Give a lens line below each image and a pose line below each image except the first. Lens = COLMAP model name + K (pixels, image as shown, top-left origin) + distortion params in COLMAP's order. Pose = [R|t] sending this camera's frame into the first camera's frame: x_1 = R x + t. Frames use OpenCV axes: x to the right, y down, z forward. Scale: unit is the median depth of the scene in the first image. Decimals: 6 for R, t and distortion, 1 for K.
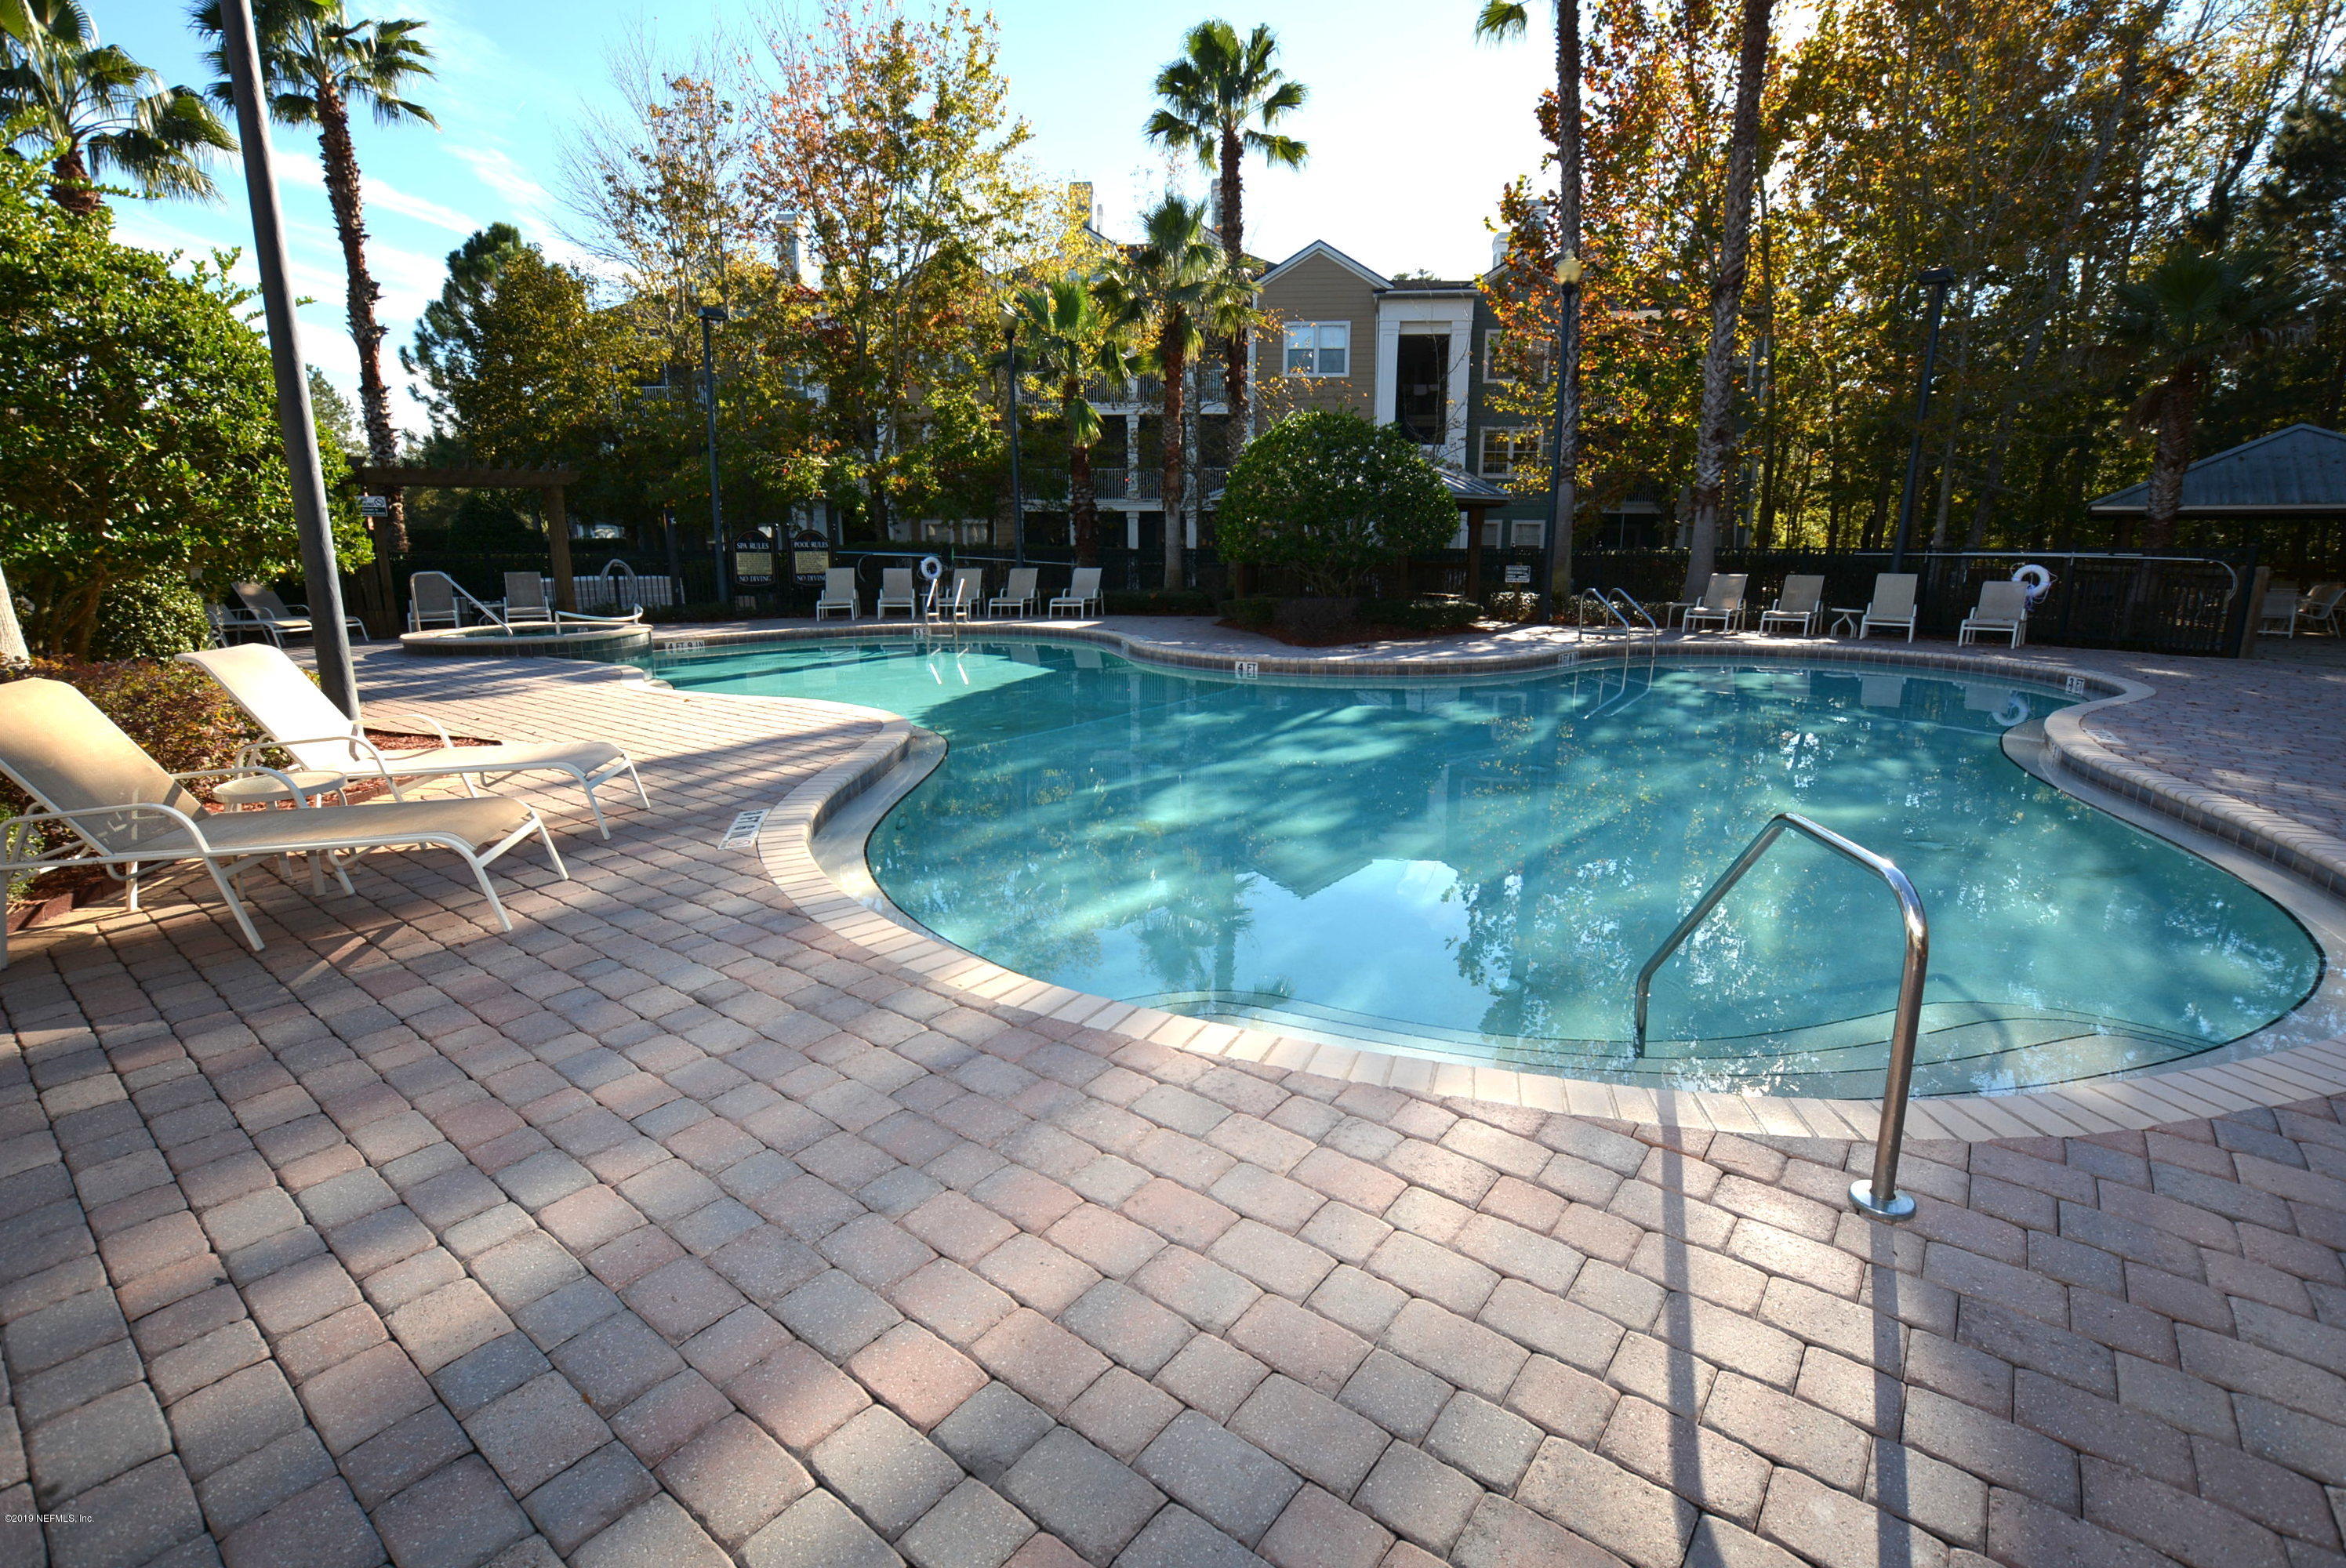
lens RADIAL K [[1037.8, 0, 1175.7], [0, 1037.8, 750.0], [0, 0, 1]] dist [-0.020441, 0.000230]
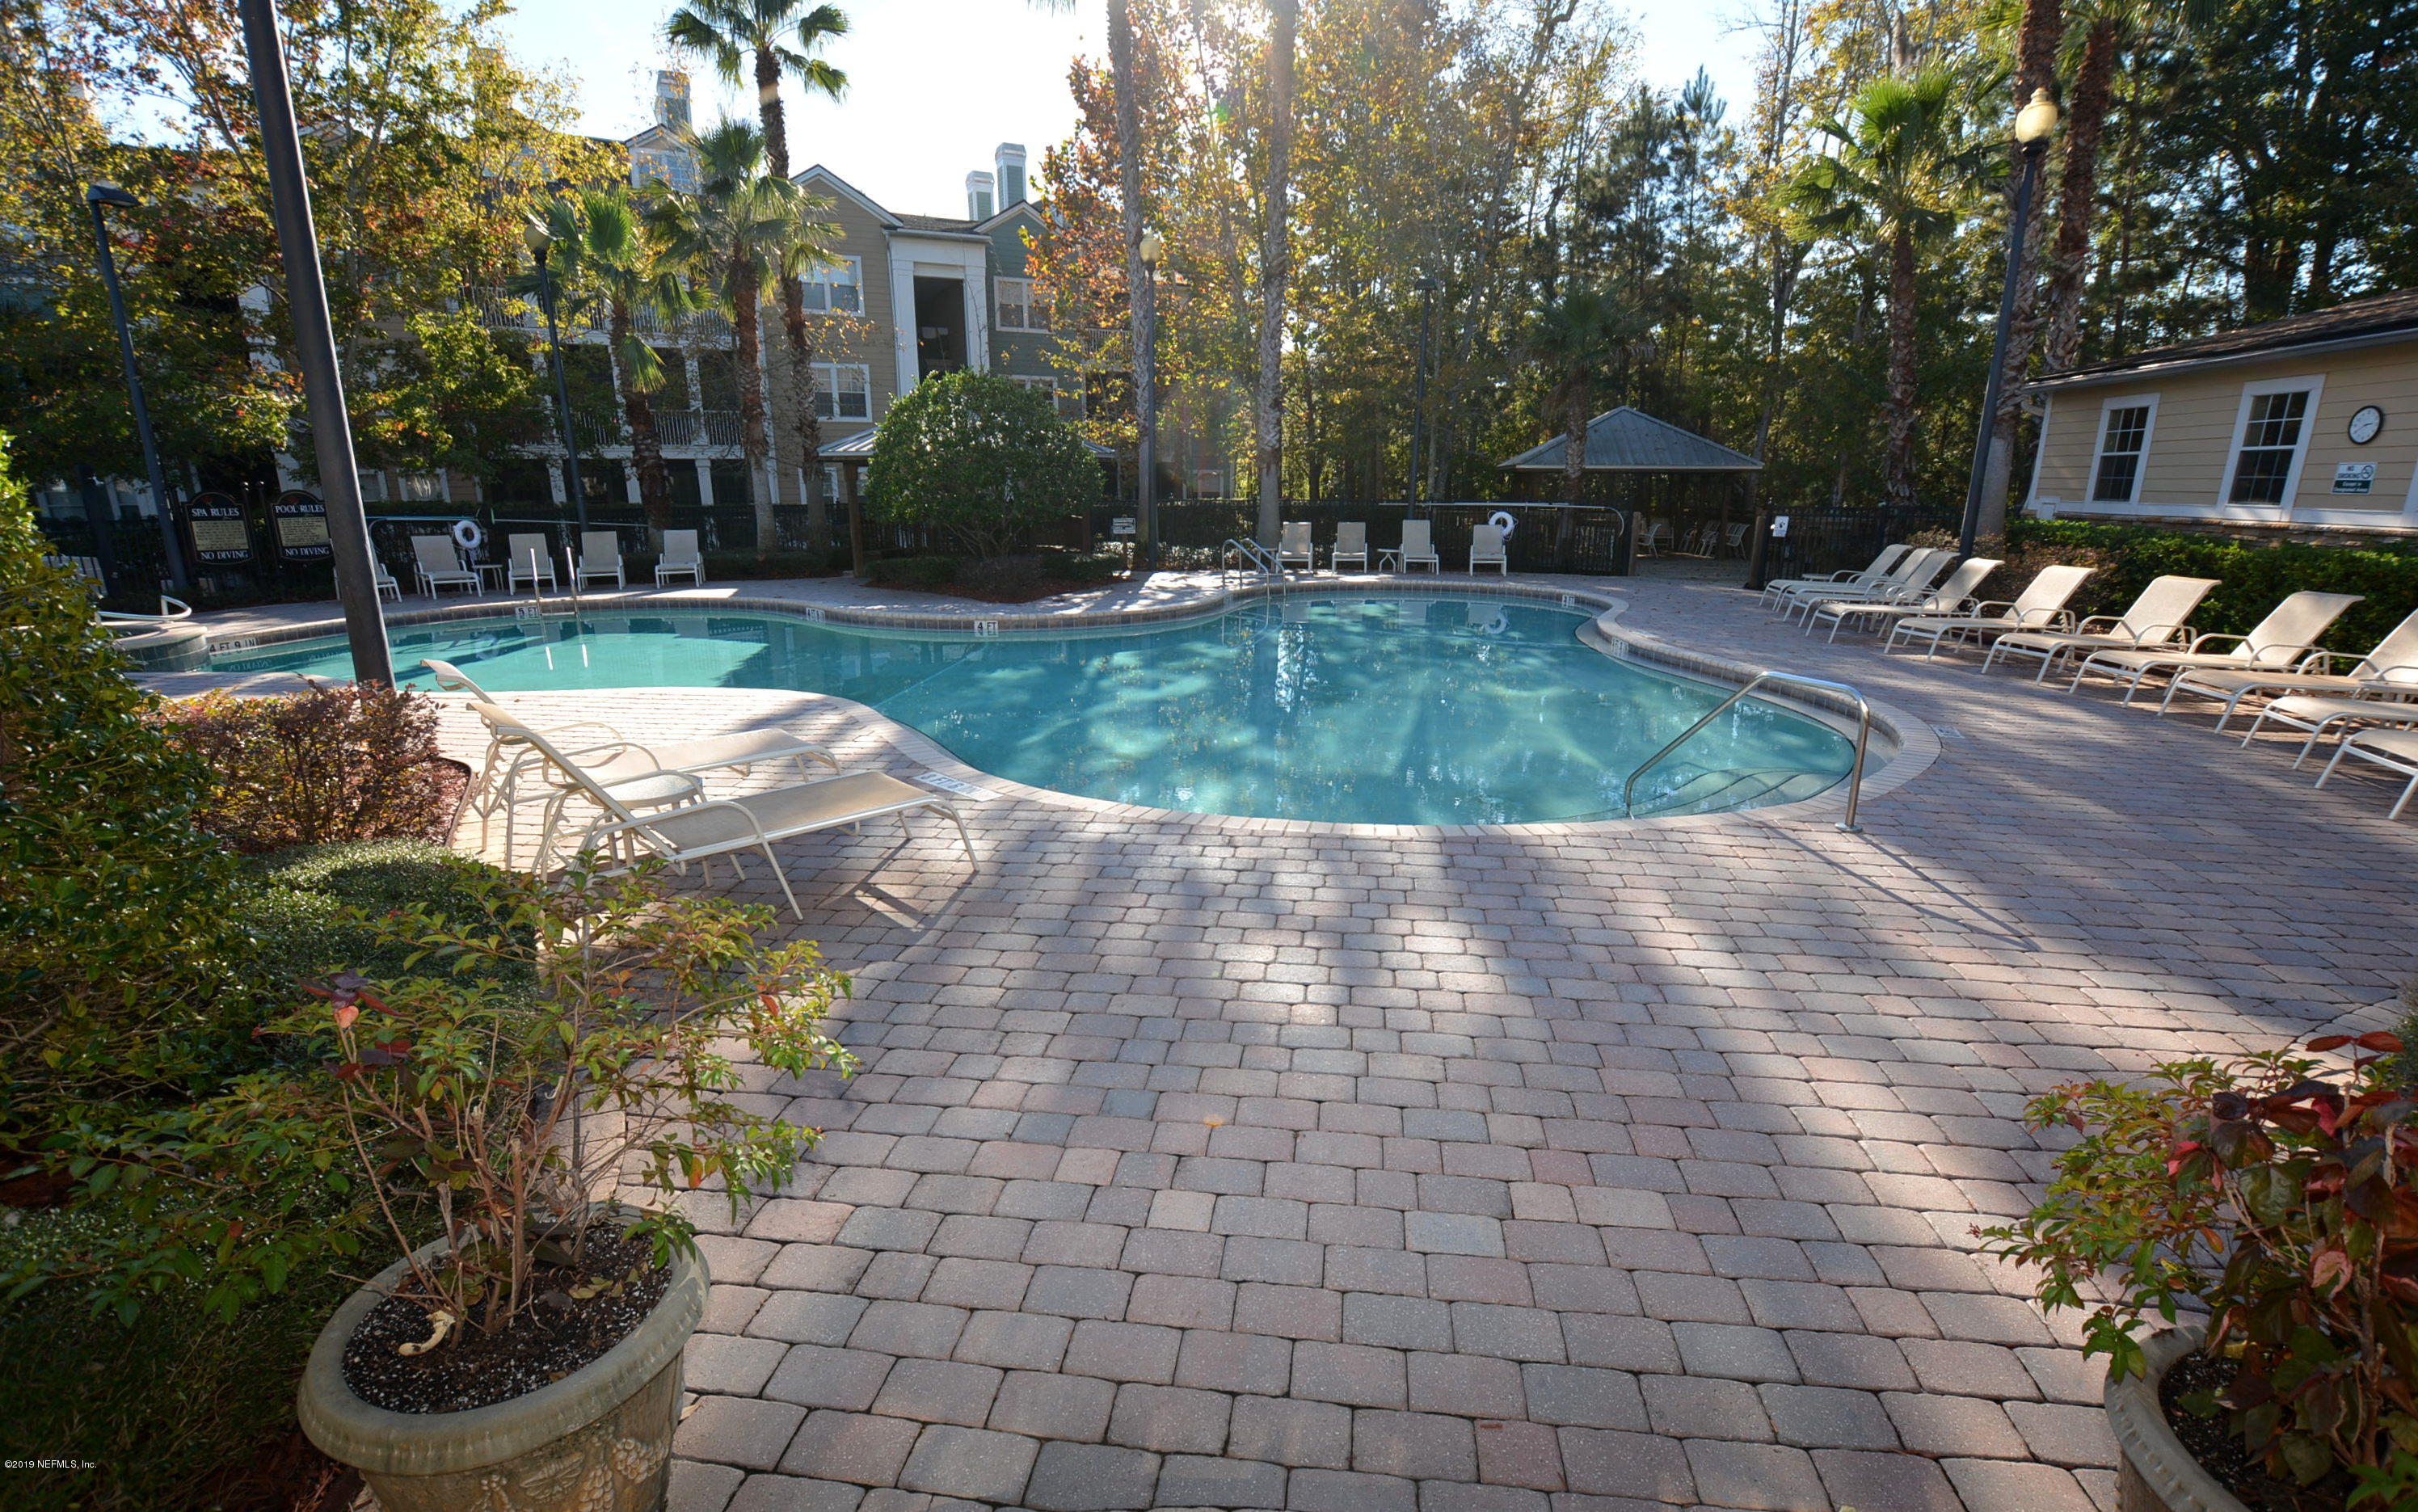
lens RADIAL K [[1077.6, 0, 1209.0], [0, 1077.6, 756.0], [0, 0, 1]] dist [-0.025915, 0.000678]
pose [[0.869760, -0.121358, 0.478319, -0.208660], [0.097695, 0.992450, 0.074157, -0.005557], [-0.483707, -0.017770, 0.875049, -0.051664]]
